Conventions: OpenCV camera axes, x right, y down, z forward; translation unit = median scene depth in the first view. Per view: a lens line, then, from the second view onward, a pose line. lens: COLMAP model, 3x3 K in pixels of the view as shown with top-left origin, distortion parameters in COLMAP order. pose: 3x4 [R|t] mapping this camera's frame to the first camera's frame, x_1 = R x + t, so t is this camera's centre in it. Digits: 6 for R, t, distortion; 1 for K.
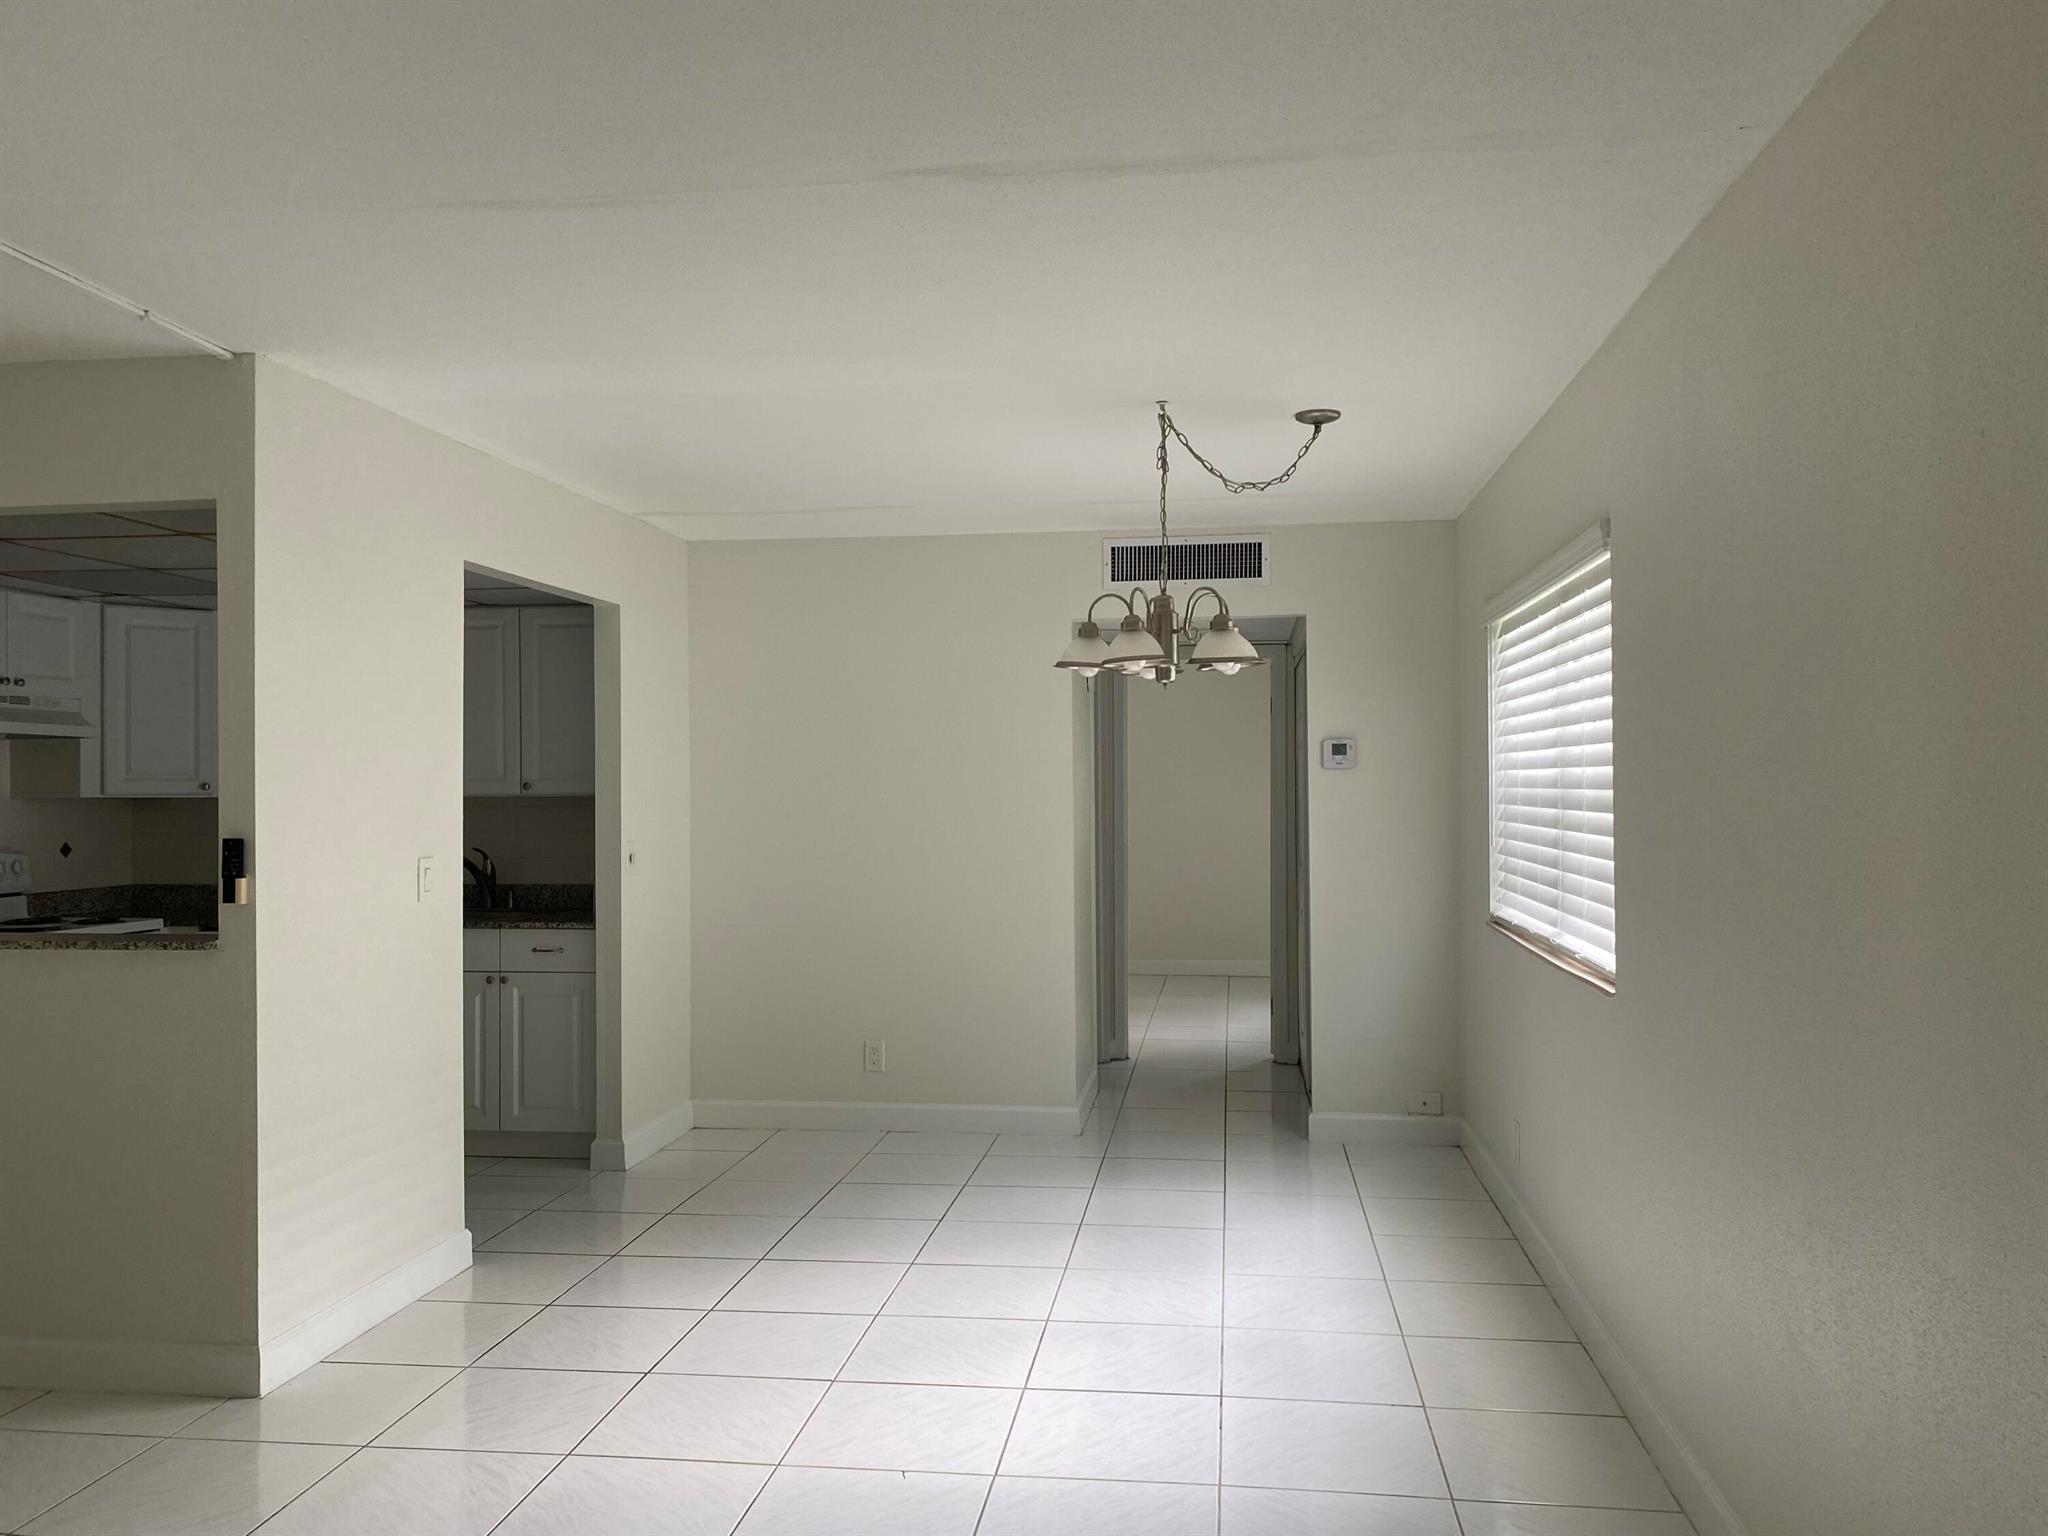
lens RADIAL K [[1579.8, 0, 1025.1], [0, 1579.8, 778.6], [0, 0, 1]] dist [0.100477, -0.109432]
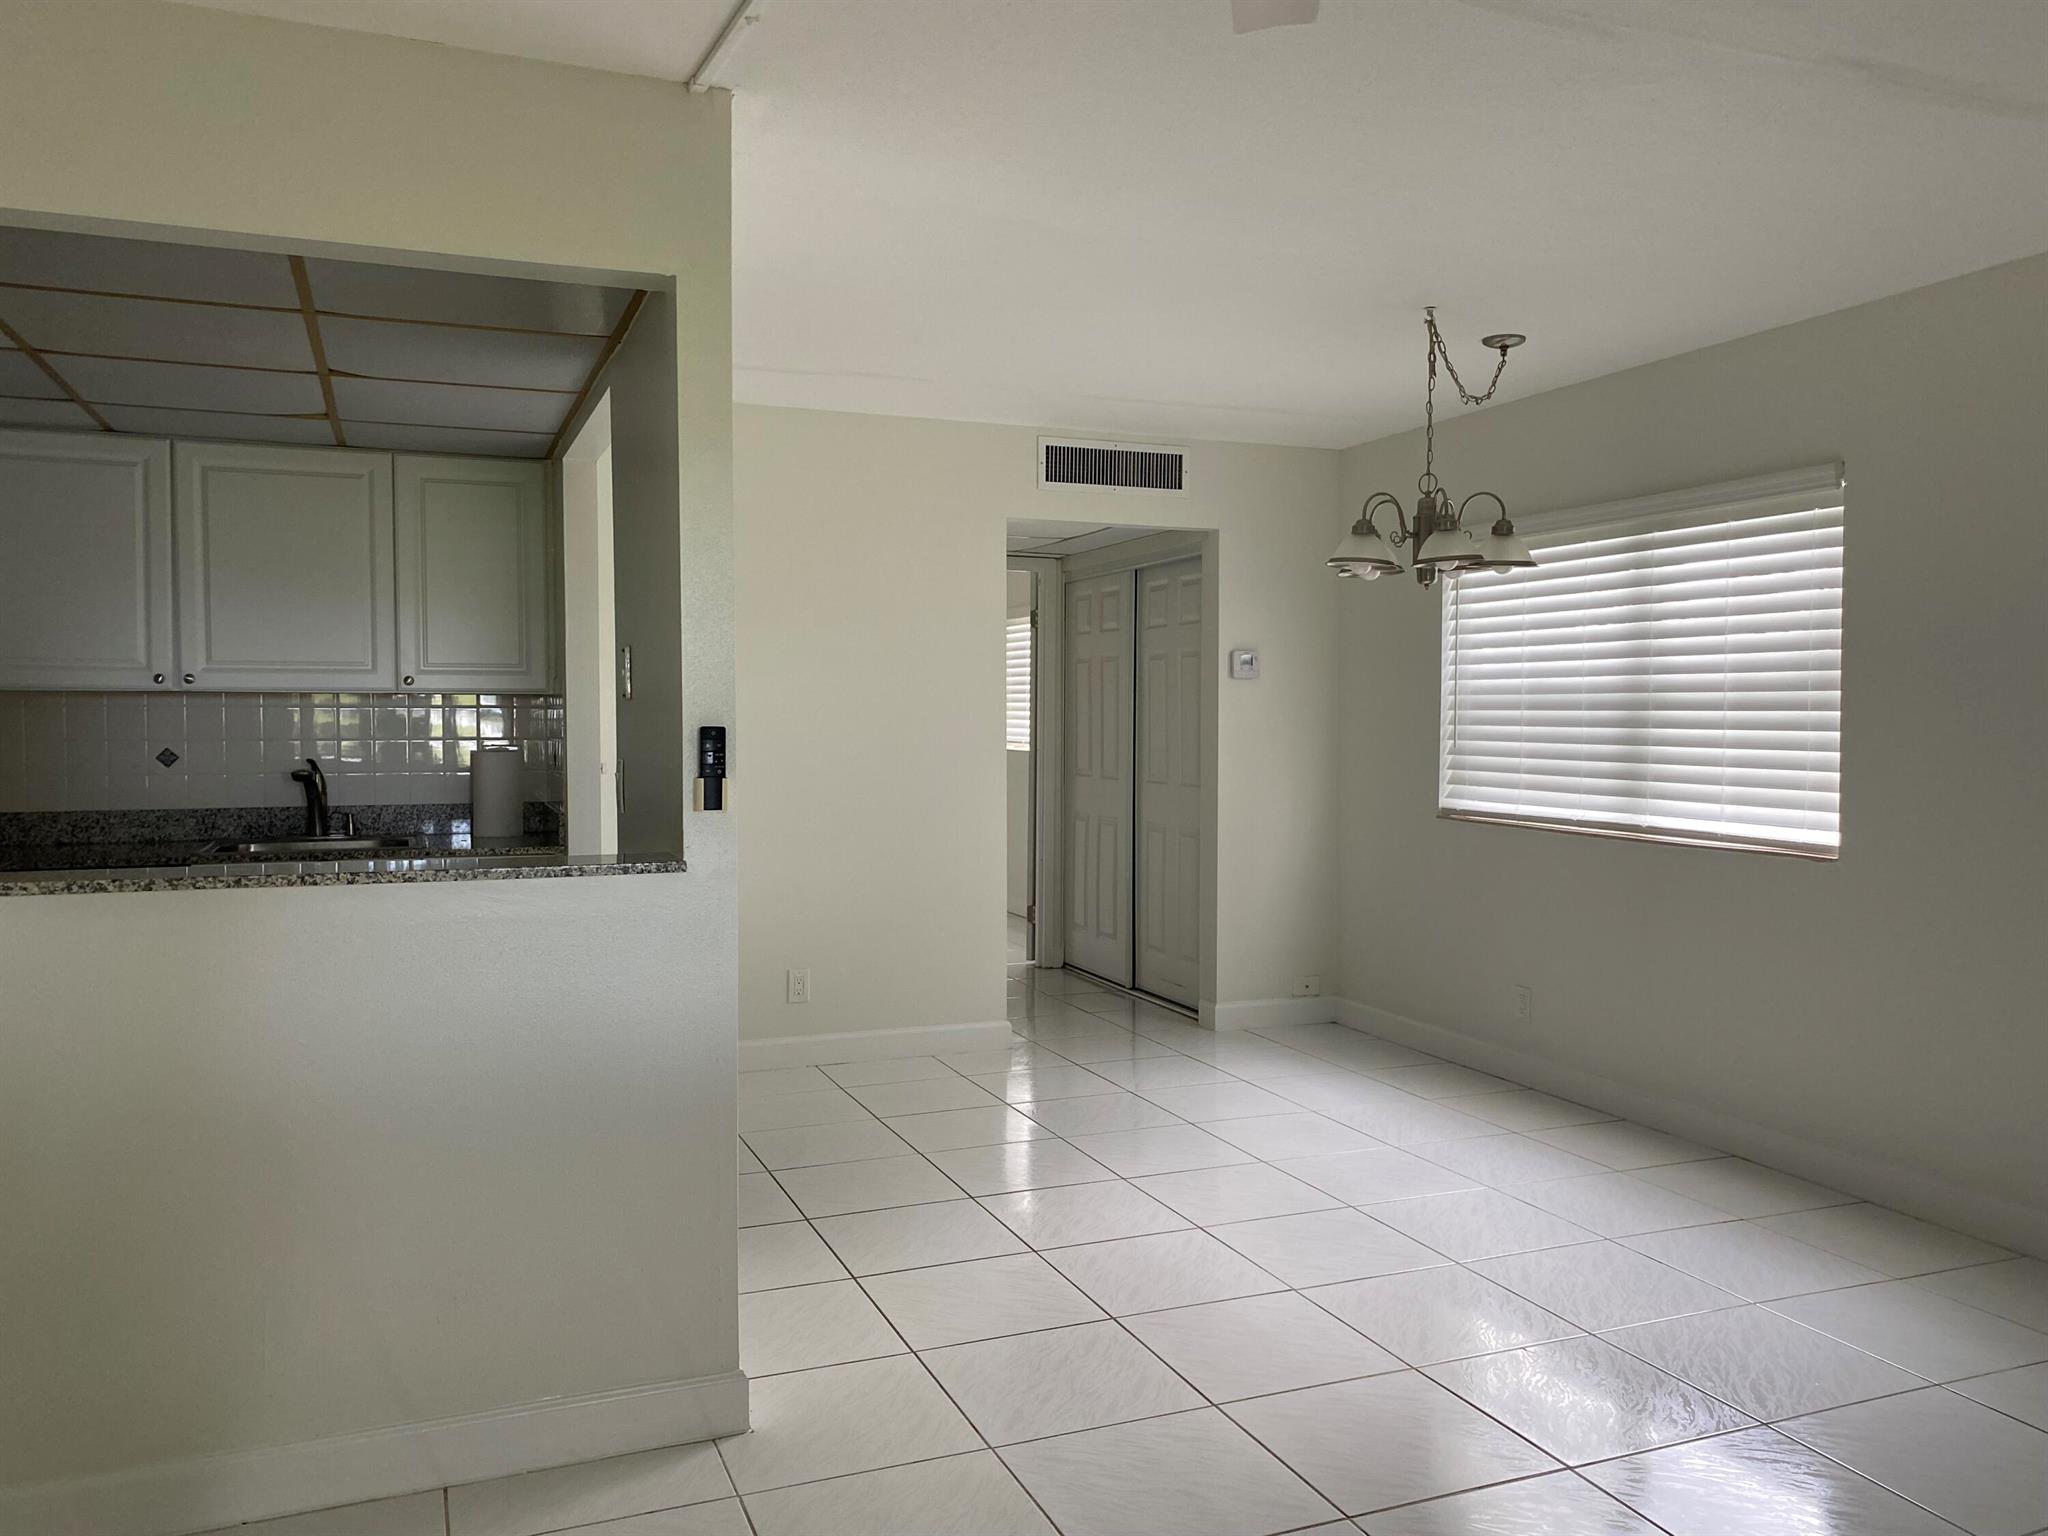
lens RADIAL K [[1563.0, 0, 1051.7], [0, 1563.0, 780.1], [0, 0, 1]] dist [0.010532, -0.002155]
pose [[0.866915, -0.013442, 0.498275, -0.491116], [-0.010308, 0.998939, 0.044884, 0.018354], [-0.498350, -0.044047, 0.865856, 0.183854]]
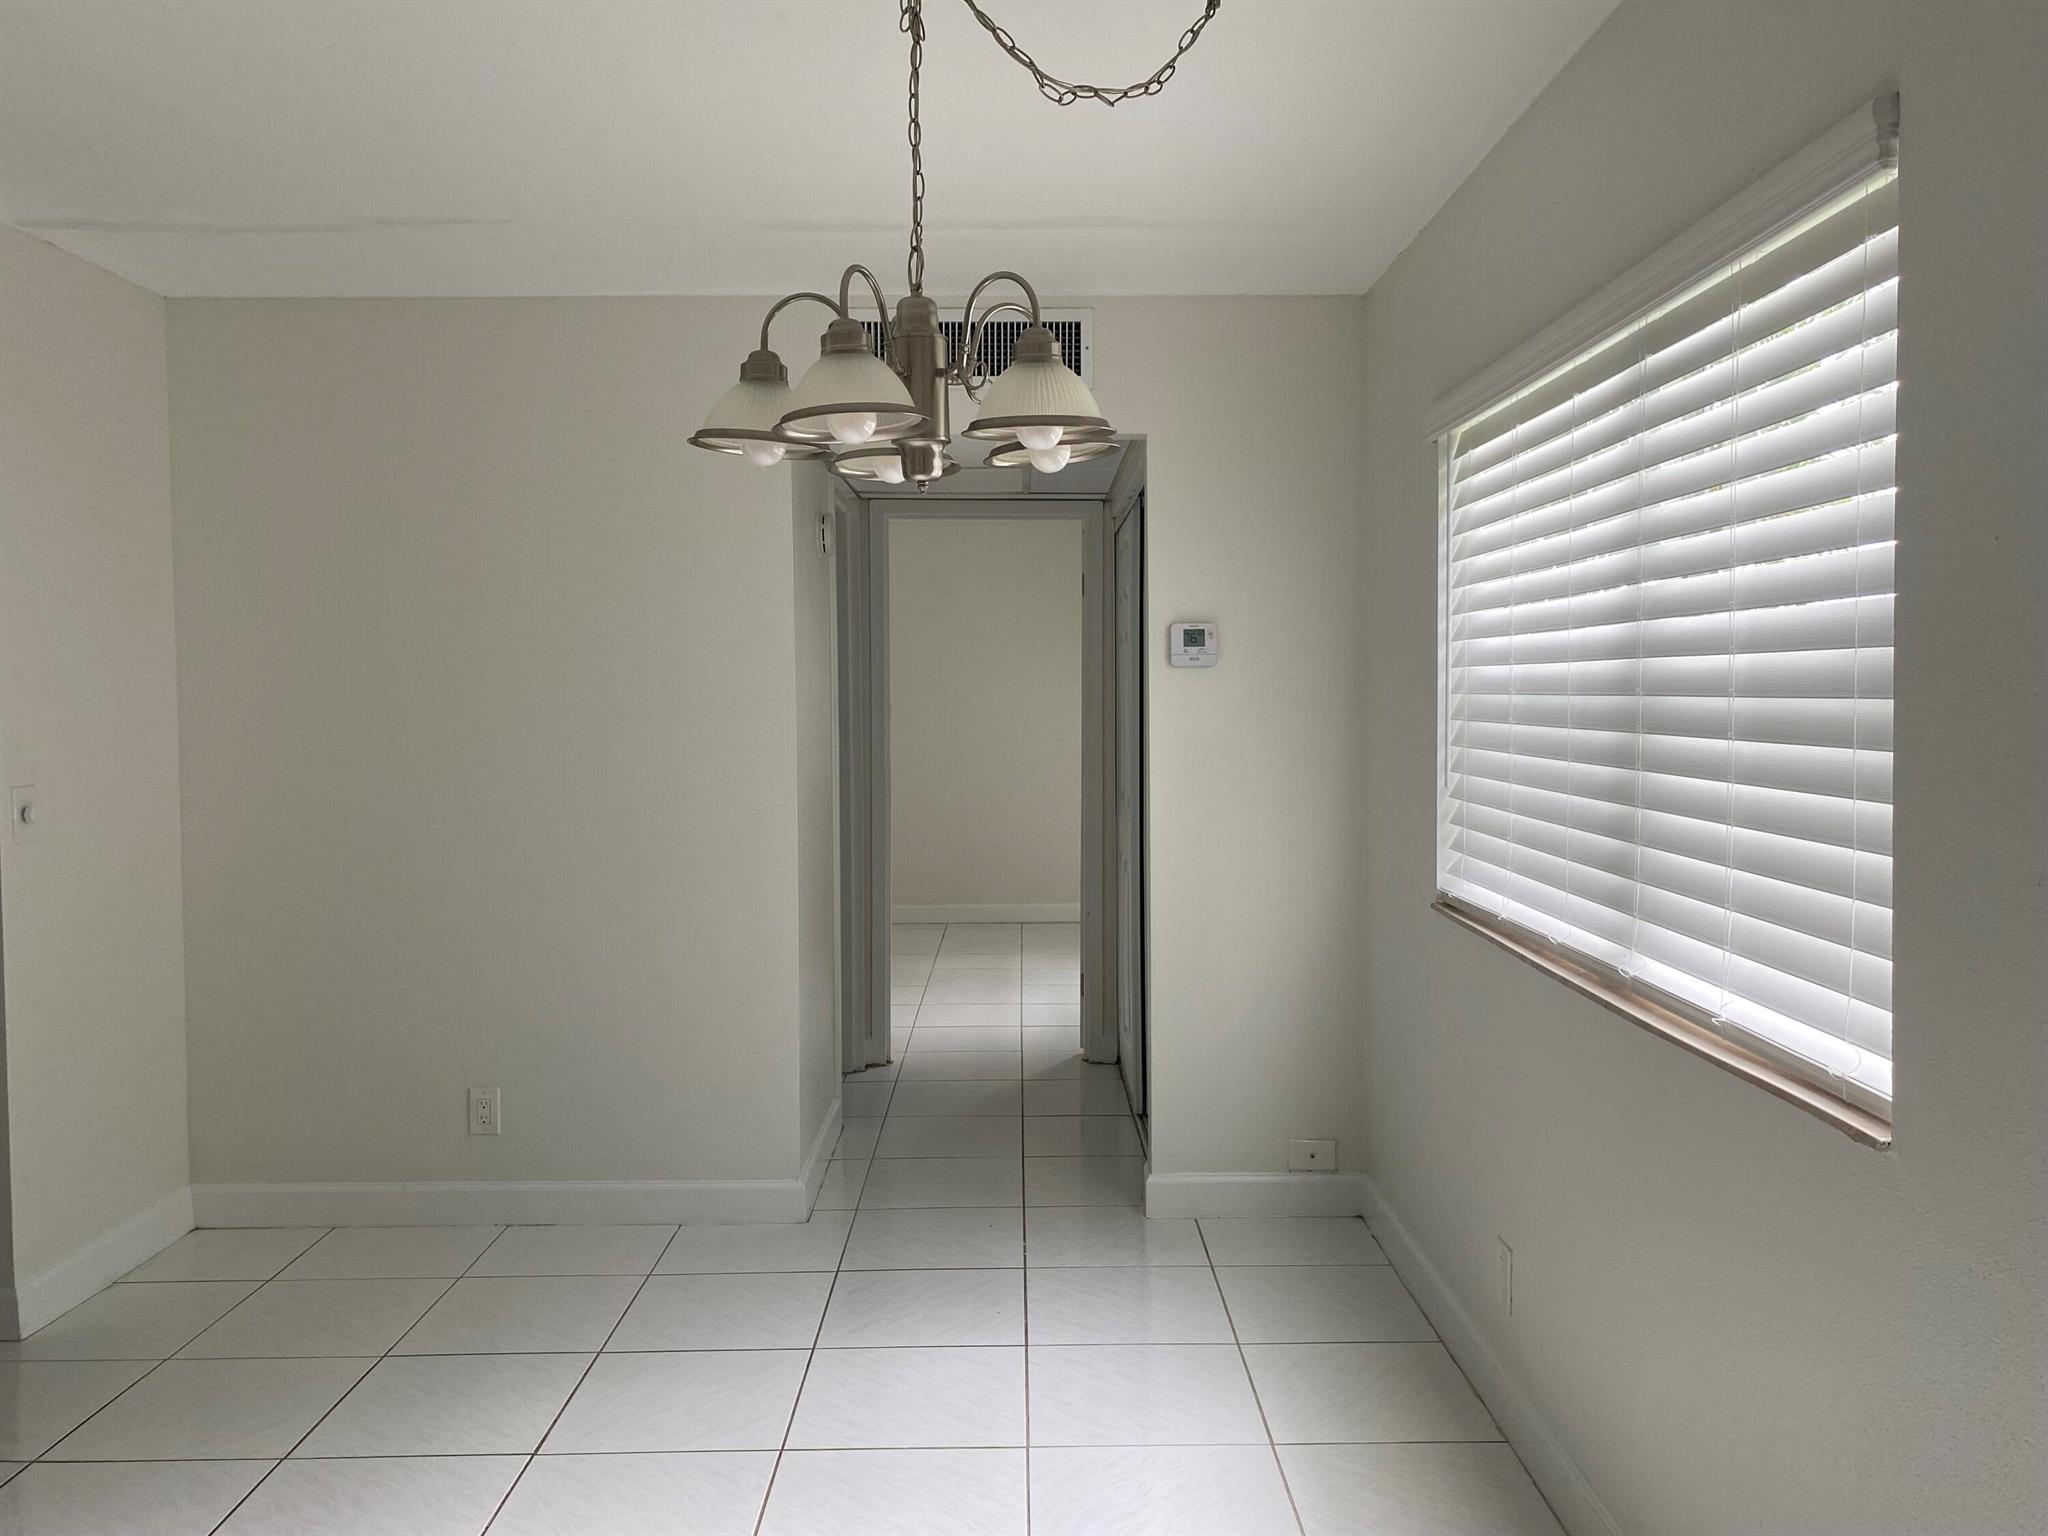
lens RADIAL K [[1571.1, 0, 1028.2], [0, 1571.1, 761.3], [0, 0, 1]] dist [0.114712, -0.182862]
pose [[0.990671, -0.005158, 0.136179, 0.042286], [-0.001372, 0.998856, 0.047809, 0.002367], [-0.136270, -0.047550, 0.989530, 0.393763]]
